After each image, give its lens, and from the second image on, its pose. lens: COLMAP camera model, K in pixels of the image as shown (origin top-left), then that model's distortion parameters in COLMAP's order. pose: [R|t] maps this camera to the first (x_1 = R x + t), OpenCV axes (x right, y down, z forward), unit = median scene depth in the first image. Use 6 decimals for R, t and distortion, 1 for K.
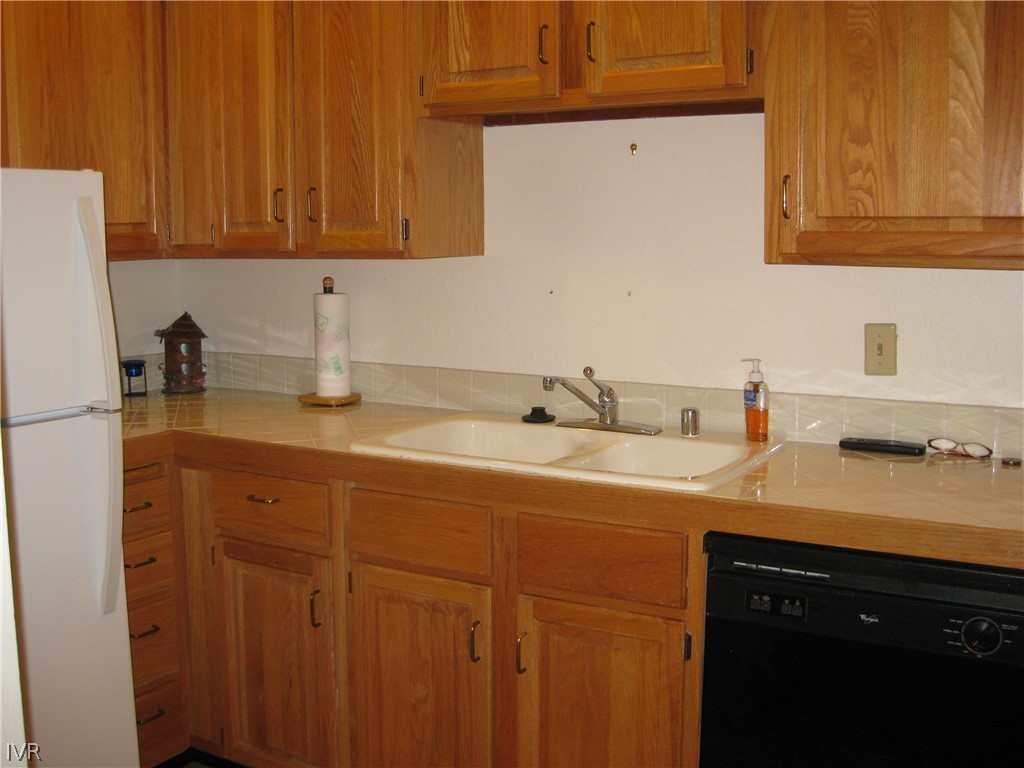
lens RADIAL K [[1107.9, 0, 509.8], [0, 1107.9, 369.3], [0, 0, 1]] dist [-0.175007, 0.125689]
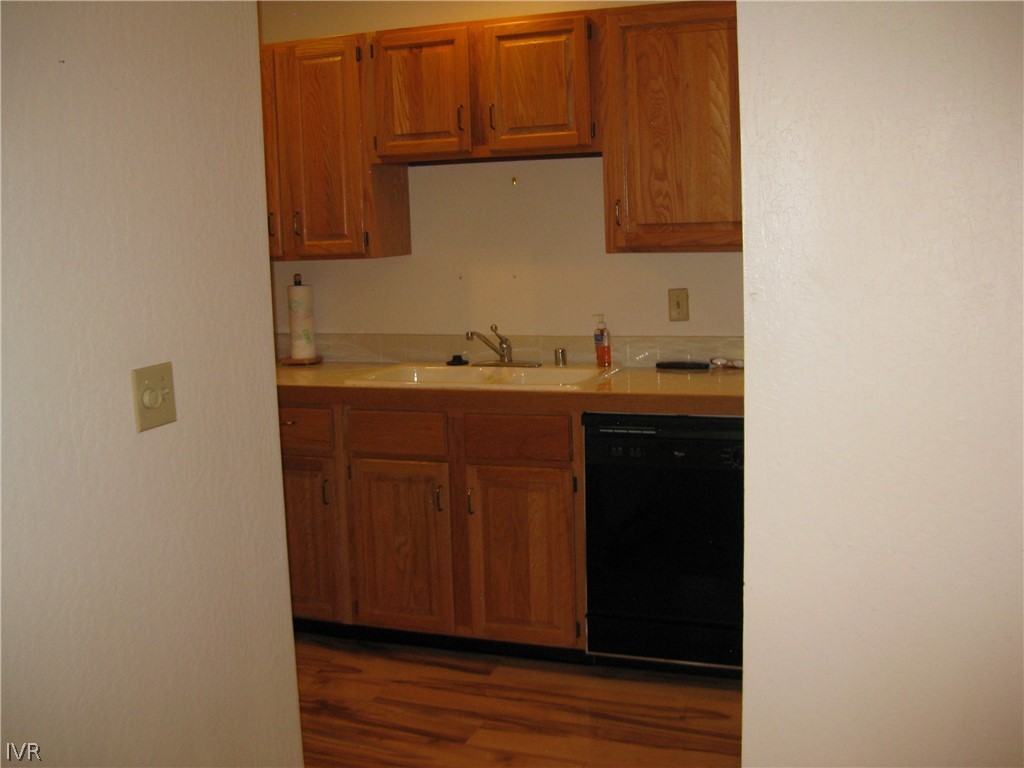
lens RADIAL K [[1107.9, 0, 509.8], [0, 1107.9, 369.3], [0, 0, 1]] dist [-0.175007, 0.125689]
pose [[0.984542, -0.048274, 0.168368, -0.177326], [0.047866, 0.998833, 0.006483, 0.053291], [-0.168484, 0.001677, 0.985703, -0.545440]]
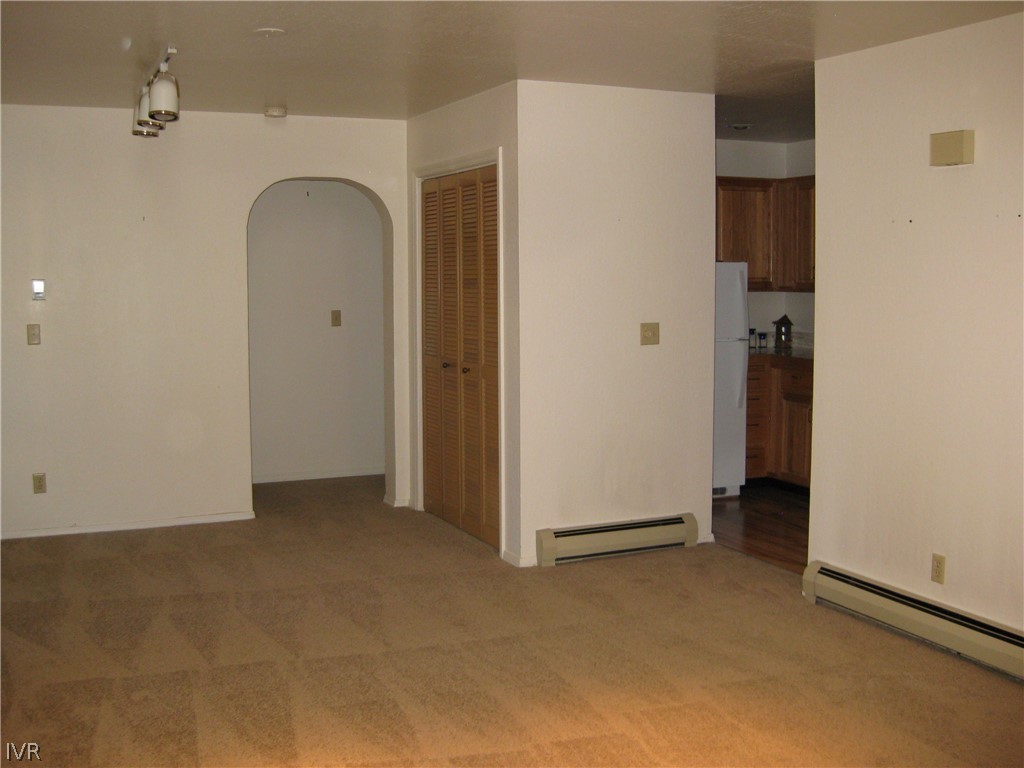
lens RADIAL K [[1107.9, 0, 509.8], [0, 1107.9, 369.3], [0, 0, 1]] dist [-0.175007, 0.125689]
pose [[0.818797, 0.056038, -0.571342, 0.798087], [-0.075413, 0.997099, -0.010277, 0.188005], [0.569108, 0.051502, 0.820648, -1.777577]]
